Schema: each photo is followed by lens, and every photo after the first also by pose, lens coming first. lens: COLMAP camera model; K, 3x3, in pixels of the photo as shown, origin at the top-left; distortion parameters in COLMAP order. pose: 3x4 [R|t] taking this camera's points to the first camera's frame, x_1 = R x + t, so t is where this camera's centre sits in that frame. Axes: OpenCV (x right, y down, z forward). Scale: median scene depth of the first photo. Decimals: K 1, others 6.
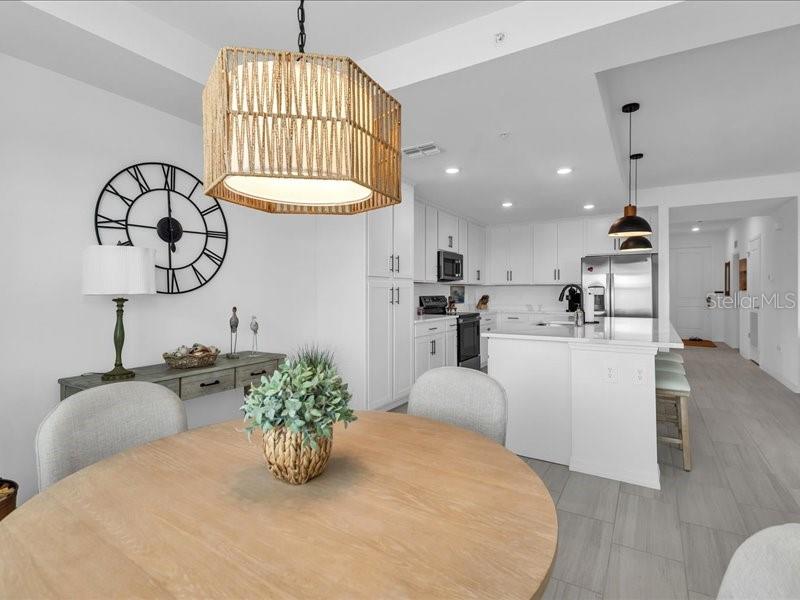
lens RADIAL K [[412.7, 0, 394.8], [0, 412.7, 291.7], [0, 0, 1]] dist [0.030258, -0.000976]
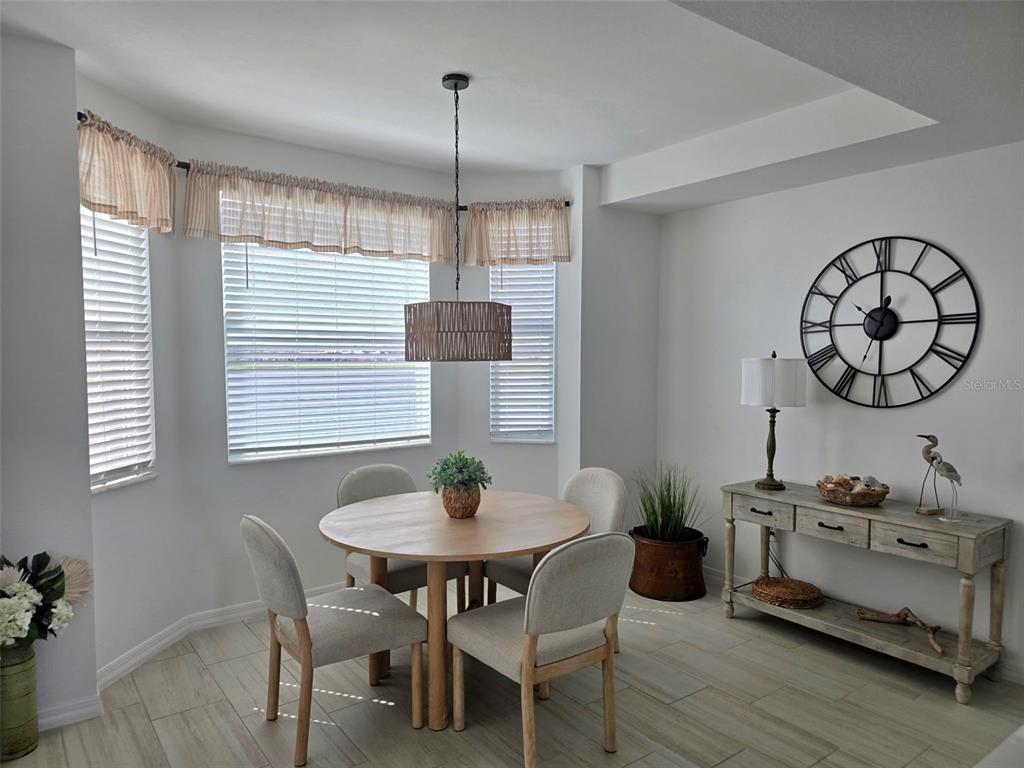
lens RADIAL K [[686.2, 0, 510.7], [0, 686.2, 390.8], [0, 0, 1]] dist [0.009176, -0.003344]
pose [[-0.369903, 0.050462, -0.927699, 0.857197], [0.000007, 0.998524, 0.054312, -0.092054], [0.929071, 0.020084, -0.369357, 0.815256]]
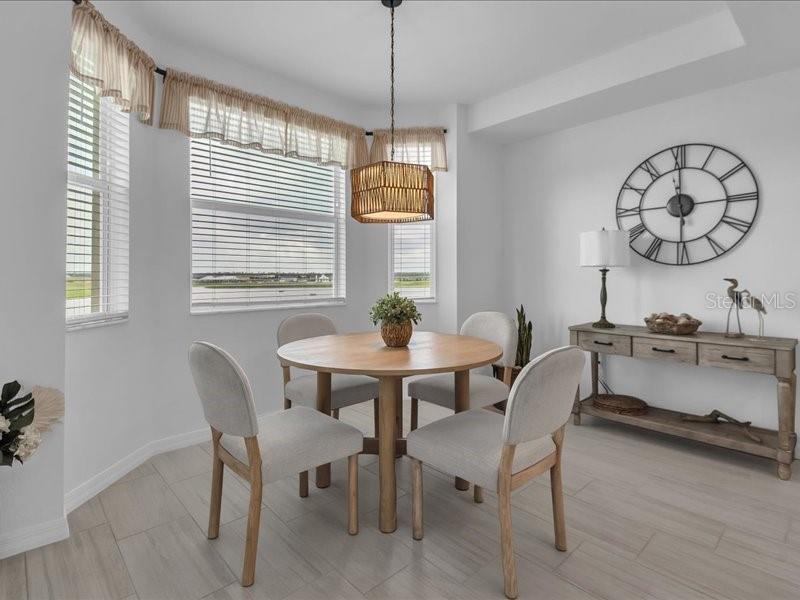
lens RADIAL K [[415.2, 0, 403.0], [0, 415.2, 266.6], [0, 0, 1]] dist [0.016013, -0.016720]
pose [[-0.270182, -0.019513, -0.962612, 0.662693], [0.004286, 0.999760, -0.021469, 0.027179], [0.962800, -0.009926, -0.270033, 0.584746]]
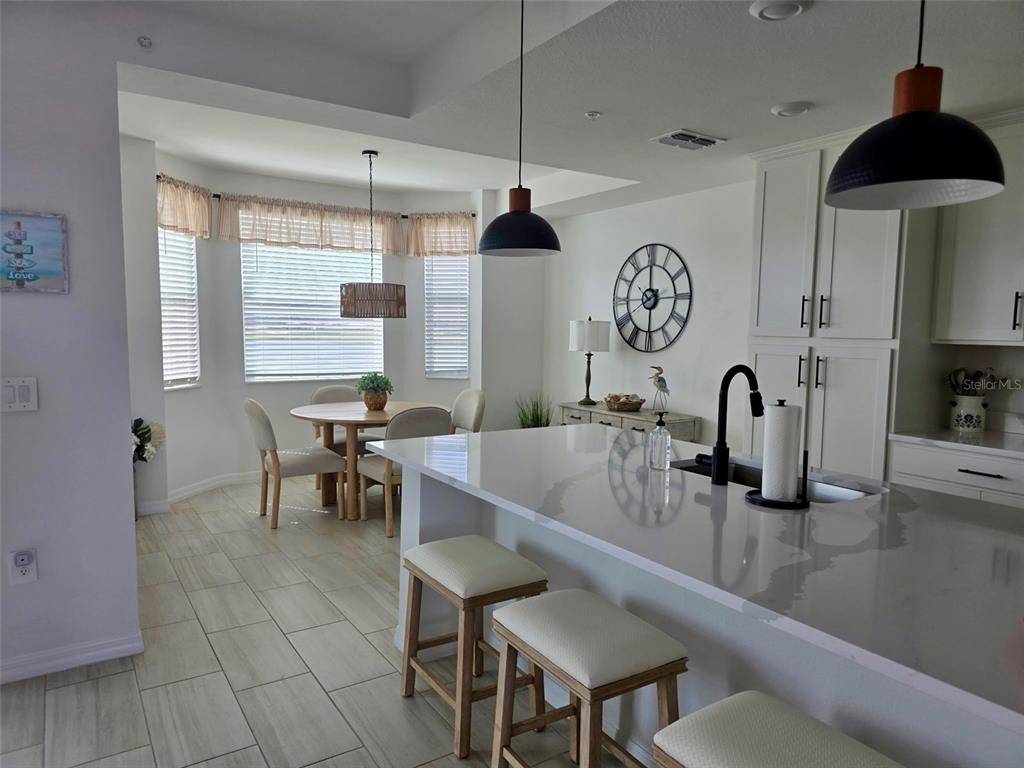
lens RADIAL K [[688.3, 0, 523.6], [0, 688.3, 389.7], [0, 0, 1]] dist [0.001118, -0.000150]
pose [[-0.412609, 0.077705, -0.907588, 1.390011], [-0.013481, 0.995725, 0.091380, -0.063112], [0.910808, 0.049939, -0.409798, 1.453342]]
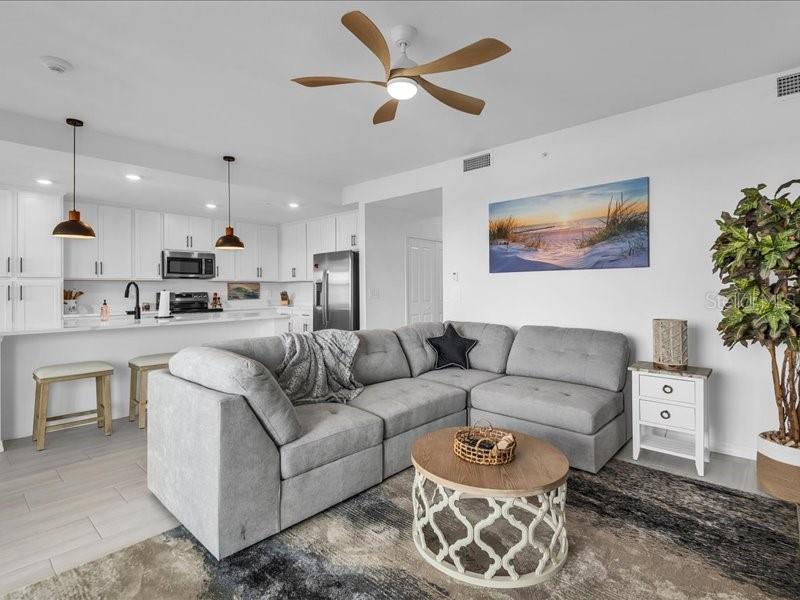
lens RADIAL K [[412.7, 0, 394.8], [0, 412.7, 291.7], [0, 0, 1]] dist [0.030258, -0.000976]
pose [[0.977605, -0.002148, -0.210437, 1.812779], [0.004086, 0.999953, 0.008774, 0.001709], [0.210409, -0.009437, 0.977568, 0.120154]]
